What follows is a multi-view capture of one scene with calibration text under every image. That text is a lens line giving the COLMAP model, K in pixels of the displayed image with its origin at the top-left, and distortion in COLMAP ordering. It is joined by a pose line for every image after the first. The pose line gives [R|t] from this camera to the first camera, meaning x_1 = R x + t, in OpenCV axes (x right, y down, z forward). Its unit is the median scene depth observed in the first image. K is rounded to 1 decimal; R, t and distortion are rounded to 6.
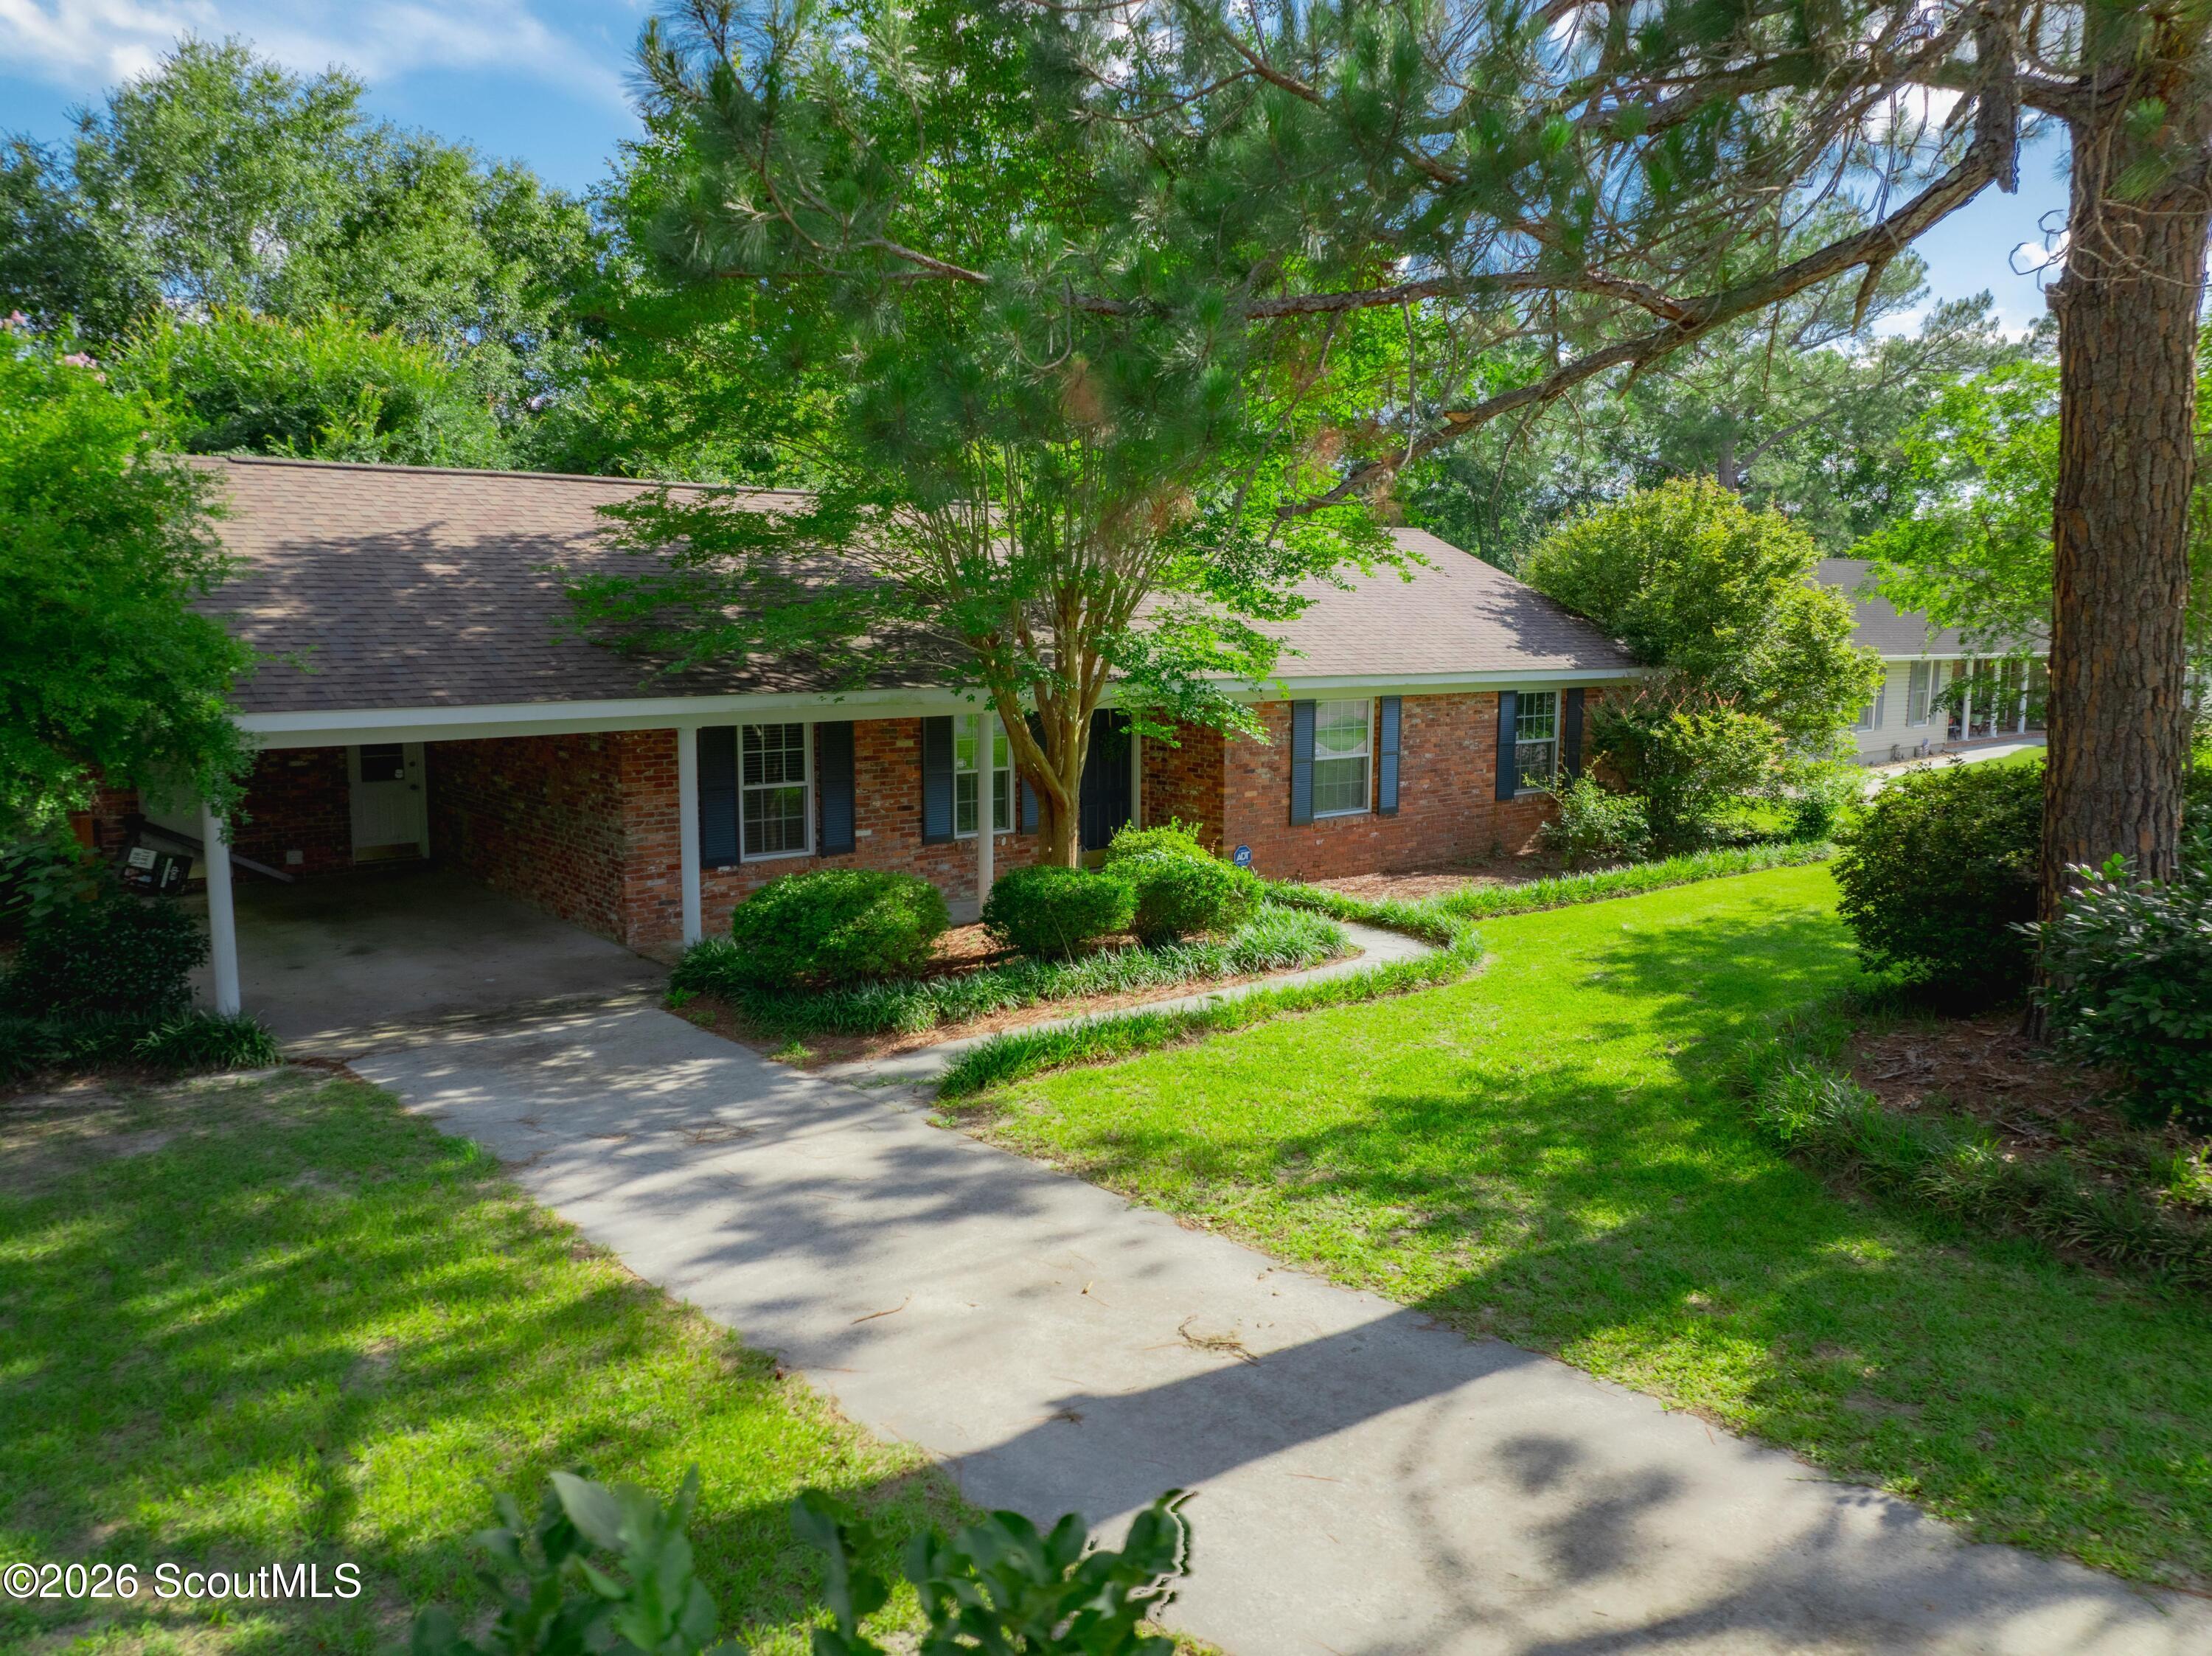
lens RADIAL K [[1564.0, 0, 1104.0], [0, 1564.0, 780.9], [0, 0, 1]] dist [-0.076321, 0.077517]
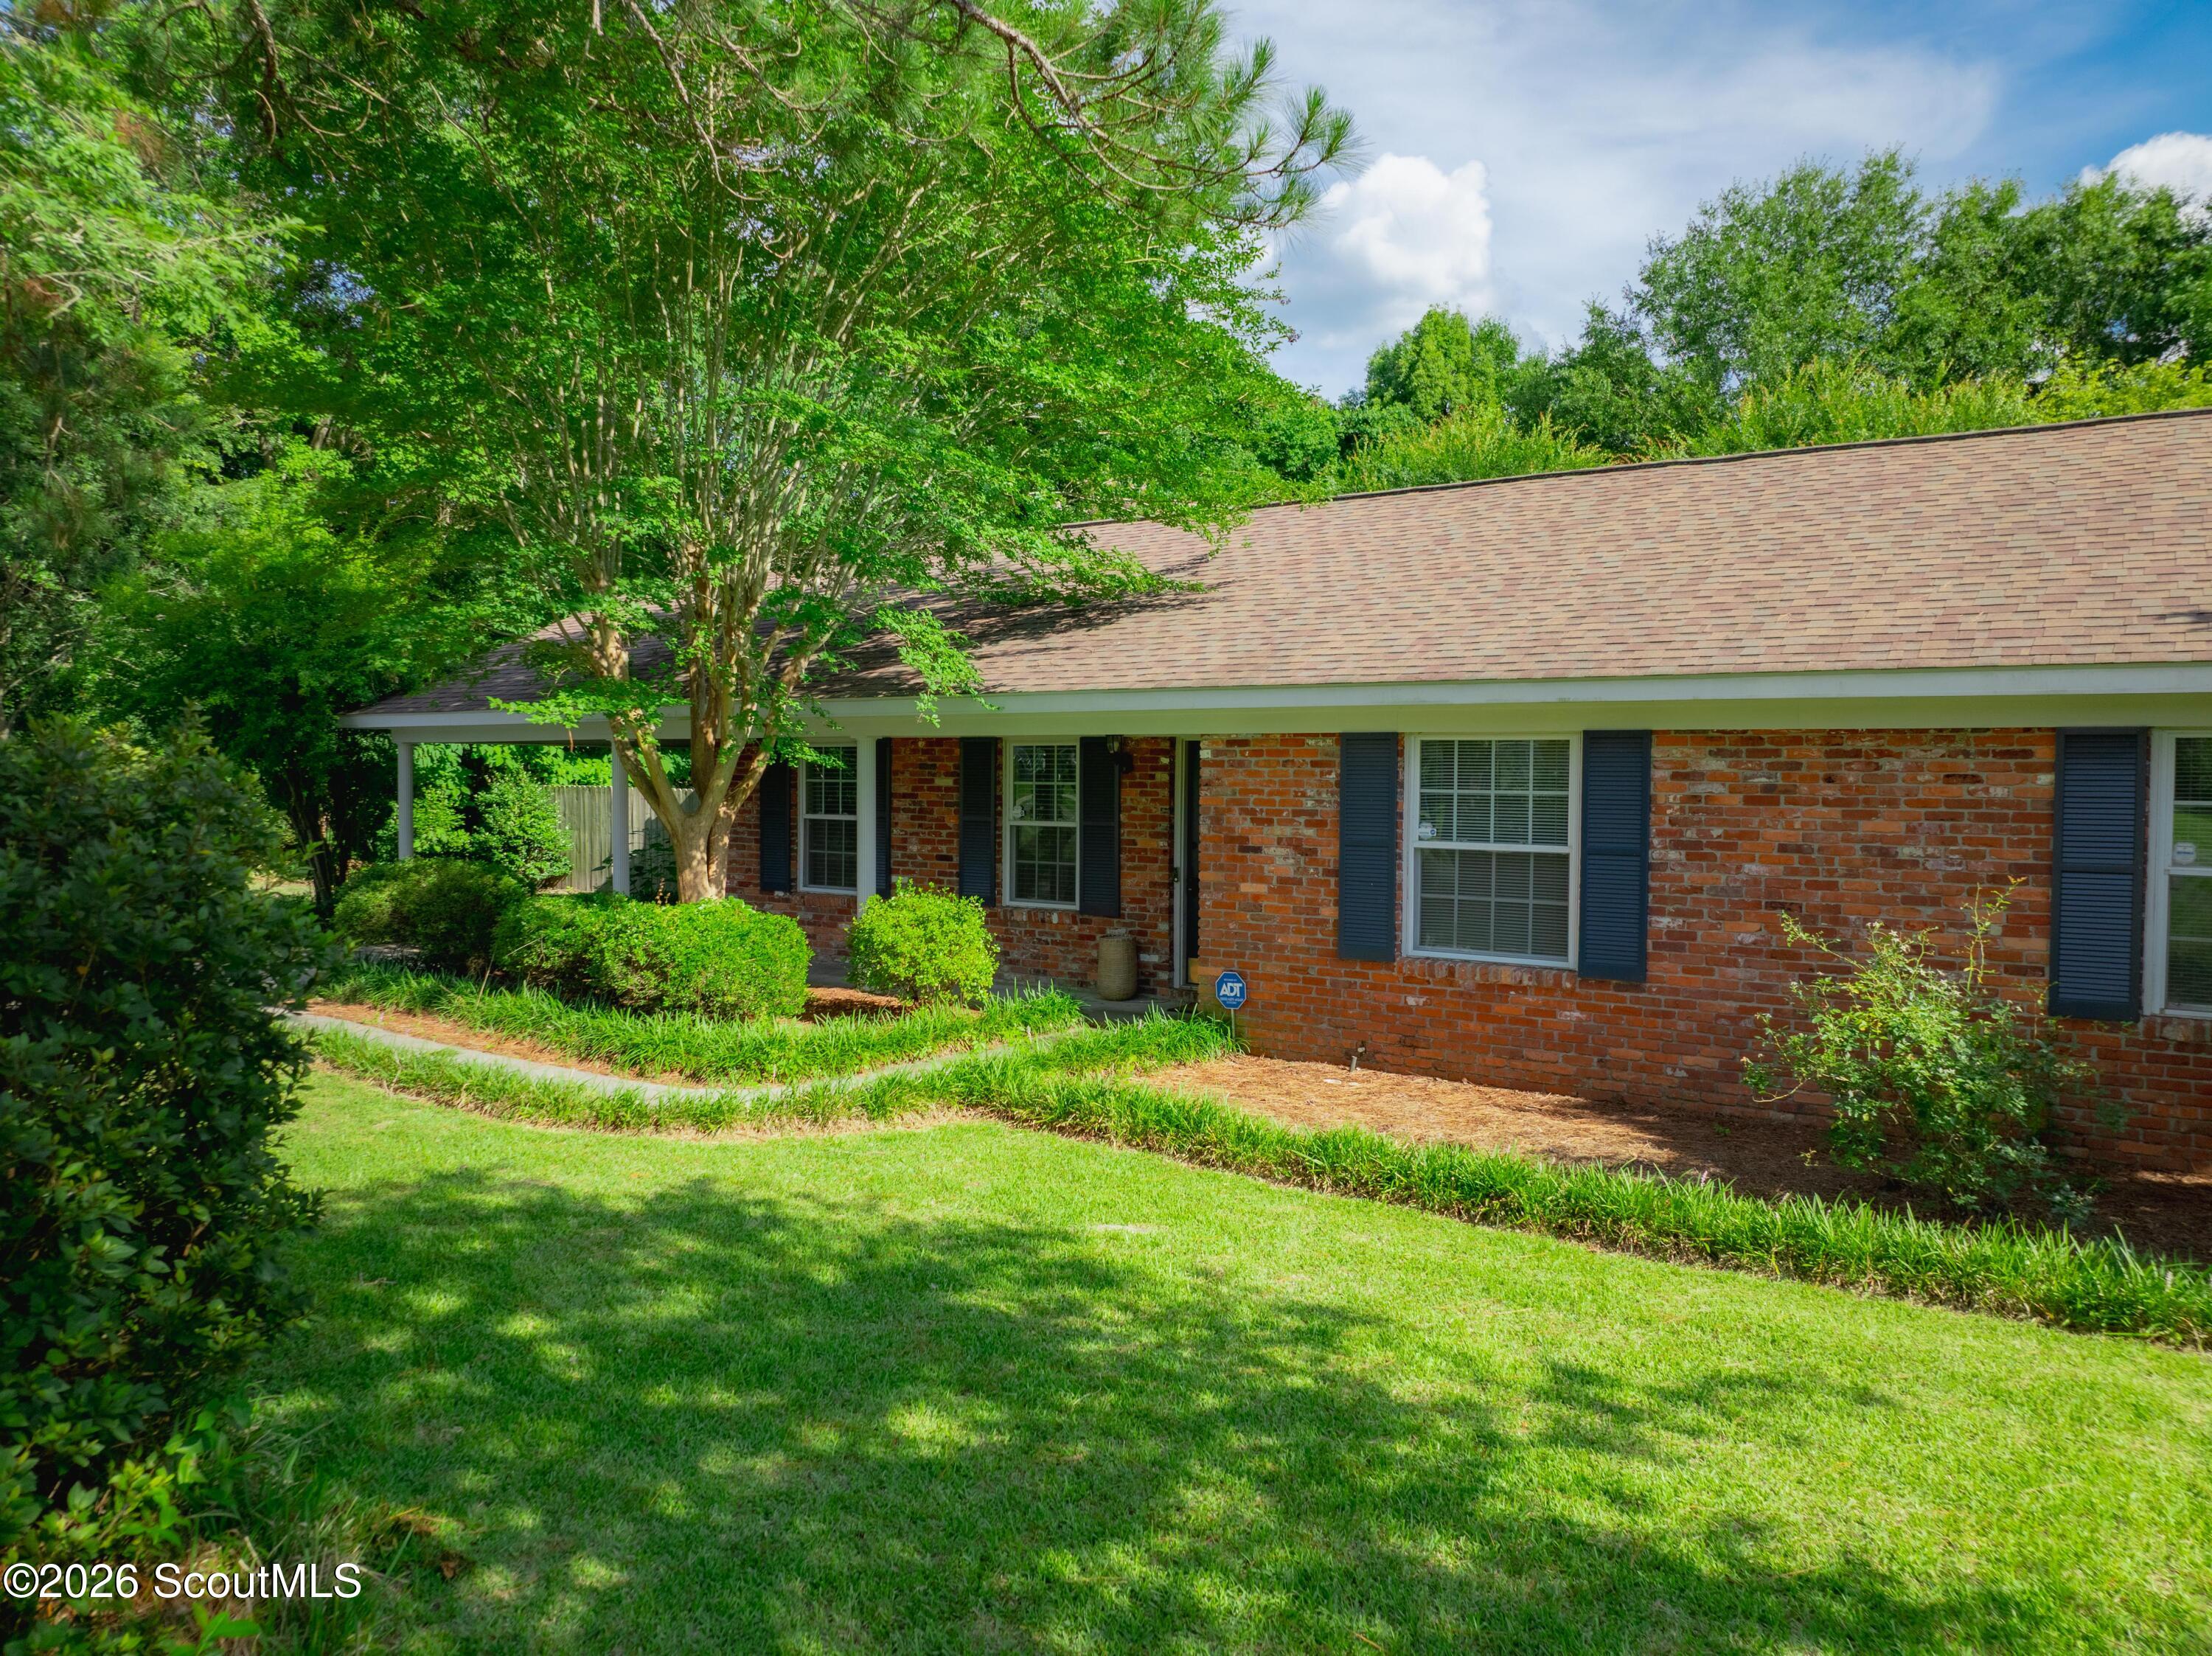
lens RADIAL K [[1584.6, 0, 1106.0], [0, 1584.6, 828.0], [0, 0, 1]] dist [-0.039471, 0.003726]
pose [[0.244782, 0.036715, -0.968883, 0.670605], [-0.098114, 0.995091, 0.012920, -0.016999], [0.964601, 0.091899, 0.247183, 0.792778]]
